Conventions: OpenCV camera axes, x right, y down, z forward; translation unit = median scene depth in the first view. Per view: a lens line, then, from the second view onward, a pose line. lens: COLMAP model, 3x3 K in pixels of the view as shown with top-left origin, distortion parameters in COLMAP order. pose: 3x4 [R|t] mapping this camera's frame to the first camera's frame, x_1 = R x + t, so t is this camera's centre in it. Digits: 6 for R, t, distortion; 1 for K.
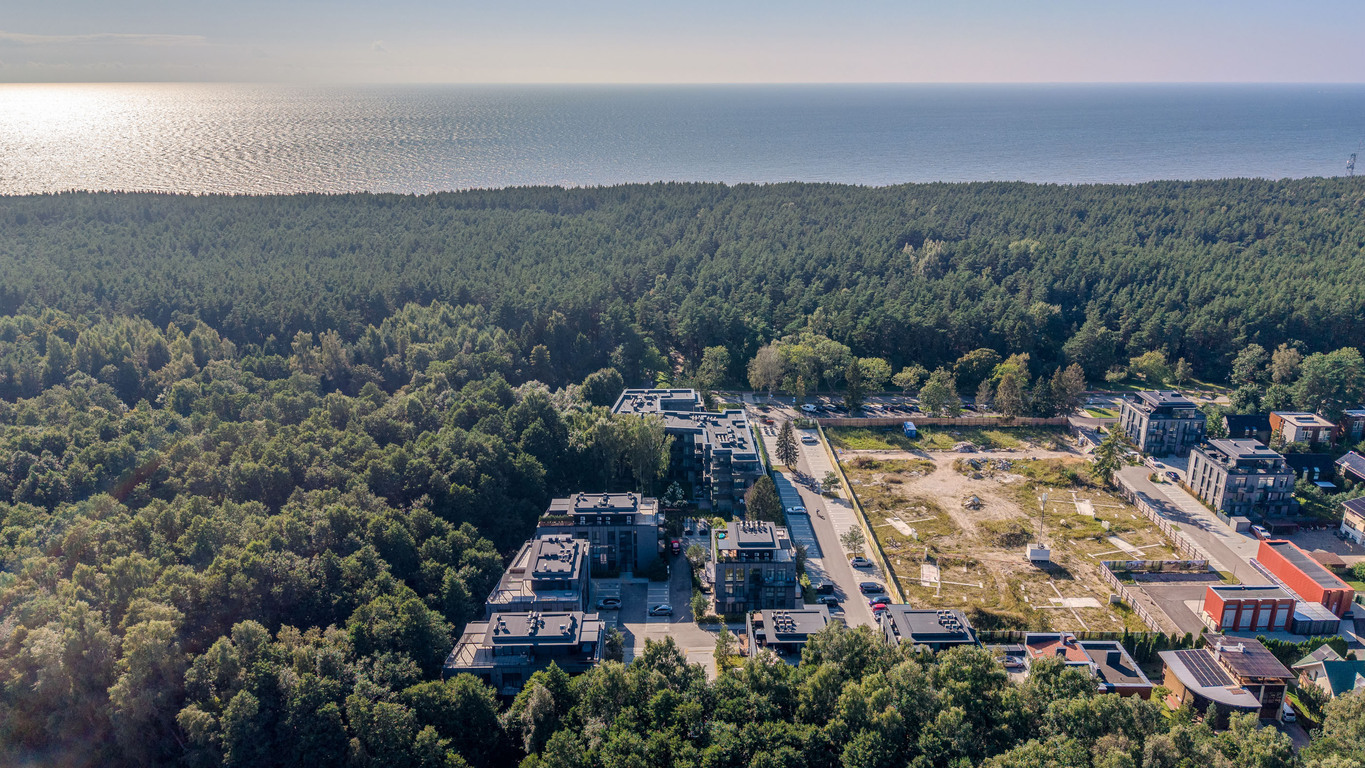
lens RADIAL K [[936.1, 0, 690.6], [0, 936.1, 380.9], [0, 0, 1]] dist [0.088487, -0.125553]
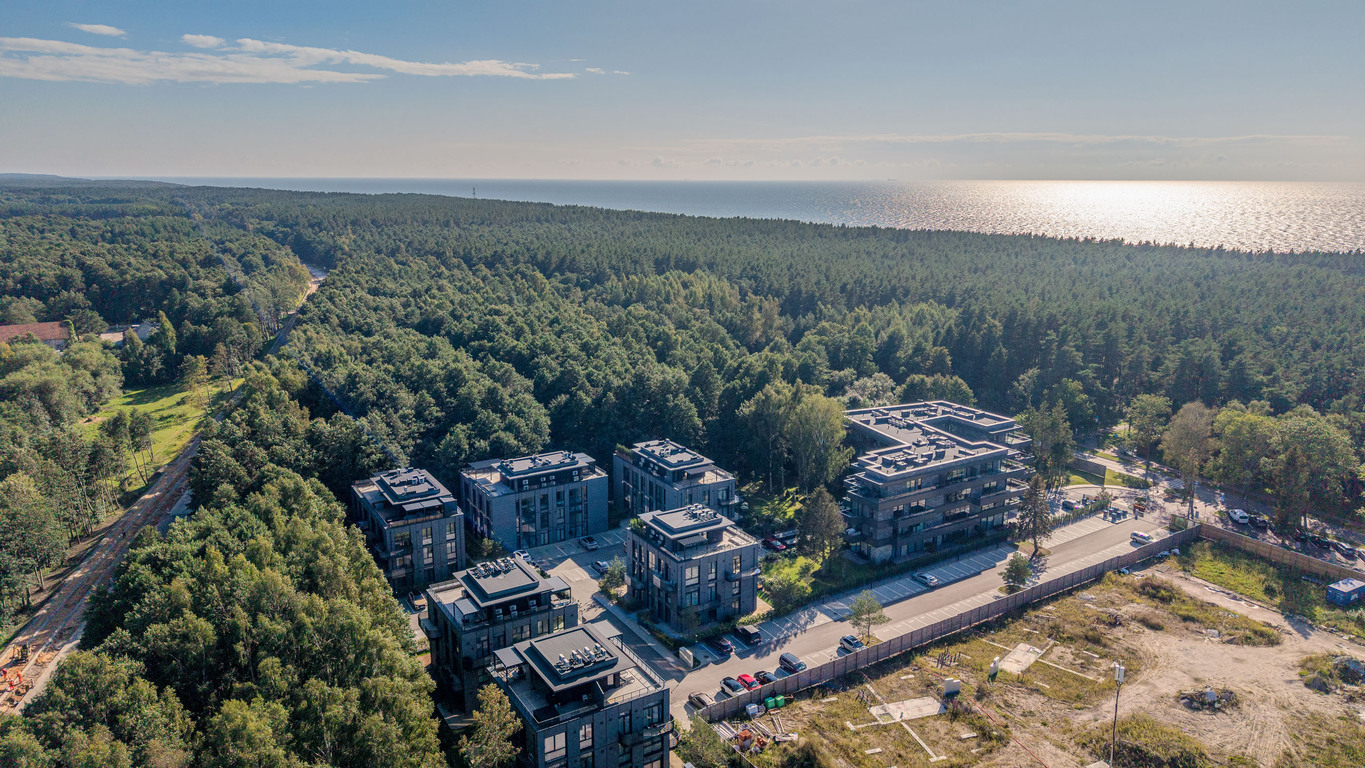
lens RADIAL K [[936.1, 0, 690.6], [0, 936.1, 380.9], [0, 0, 1]] dist [0.088487, -0.125553]
pose [[0.507688, 0.186298, -0.841158, 0.533916], [-0.269299, 0.961733, 0.050466, 0.011028], [0.818371, 0.200902, 0.538430, 0.430636]]
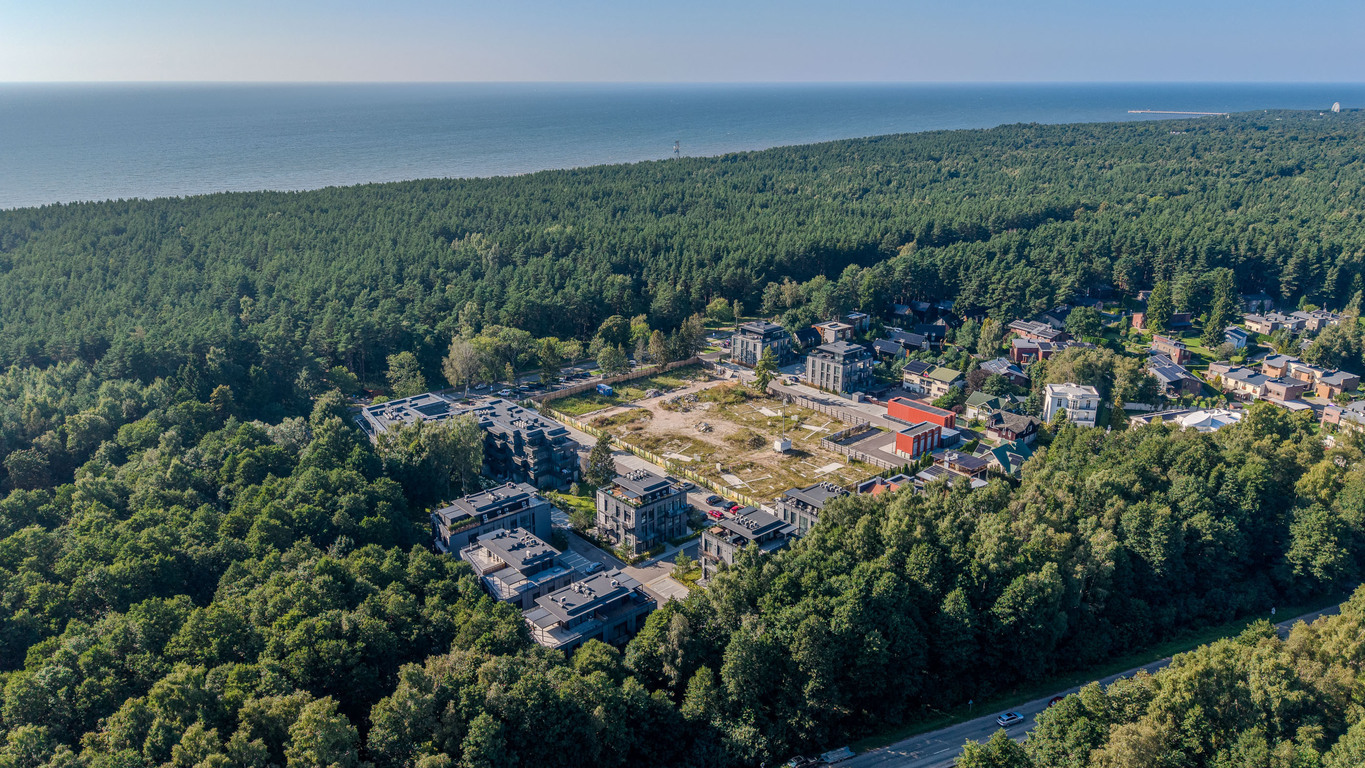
lens RADIAL K [[936.1, 0, 690.6], [0, 936.1, 380.9], [0, 0, 1]] dist [0.088487, -0.125553]
pose [[0.761776, -0.197673, 0.616946, -0.447213], [0.196788, 0.977919, 0.070346, -0.022041], [-0.617229, 0.067820, 0.783855, 0.031405]]
